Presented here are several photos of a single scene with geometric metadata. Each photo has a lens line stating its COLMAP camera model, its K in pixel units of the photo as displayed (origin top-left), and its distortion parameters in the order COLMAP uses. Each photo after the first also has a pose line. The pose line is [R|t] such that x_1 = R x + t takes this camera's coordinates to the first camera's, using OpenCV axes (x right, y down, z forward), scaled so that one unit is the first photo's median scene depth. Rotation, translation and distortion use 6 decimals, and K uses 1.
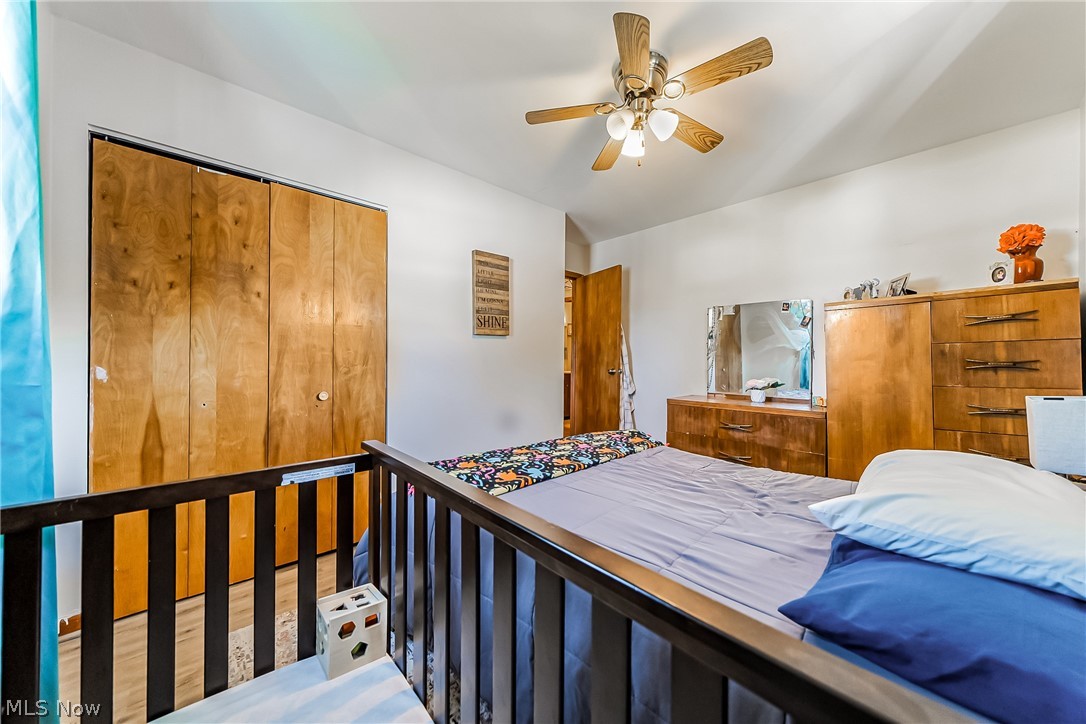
lens RADIAL K [[375.8, 0, 540.5], [0, 375.8, 364.8], [0, 0, 1]] dist [-0.000131, 0.000107]
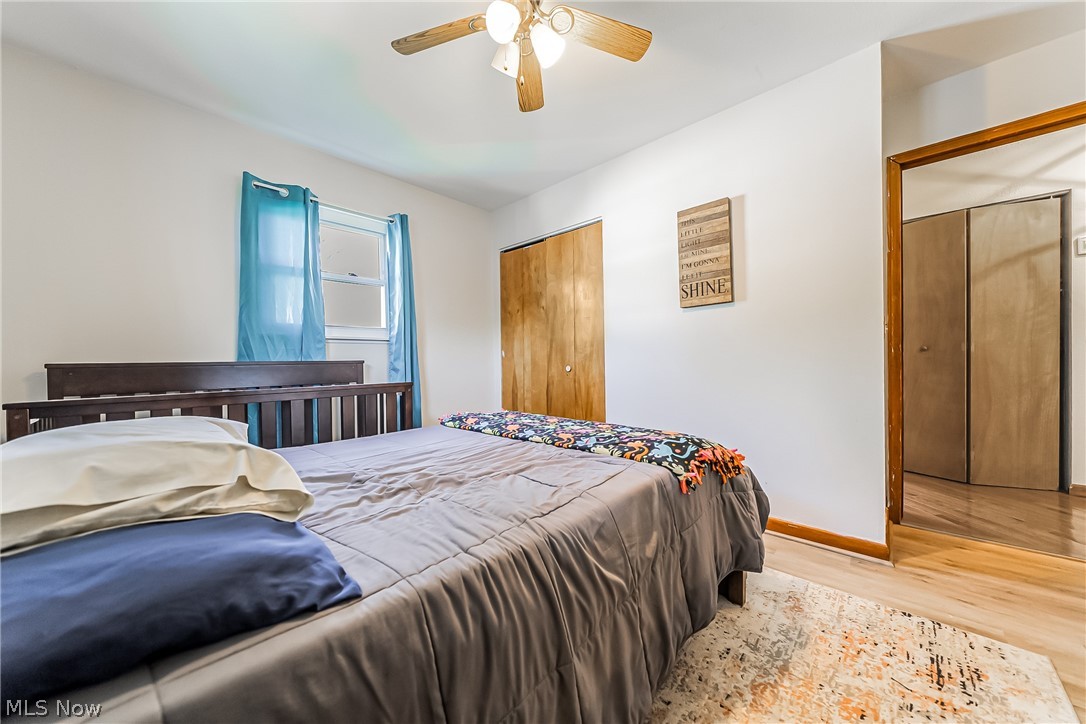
lens RADIAL K [[375.8, 0, 540.5], [0, 375.8, 364.8], [0, 0, 1]] dist [-0.000131, 0.000107]
pose [[0.080978, 0.010056, -0.996665, 0.692429], [0.013369, 0.999848, 0.011175, 0.039273], [0.996626, -0.014229, 0.080832, 0.607947]]
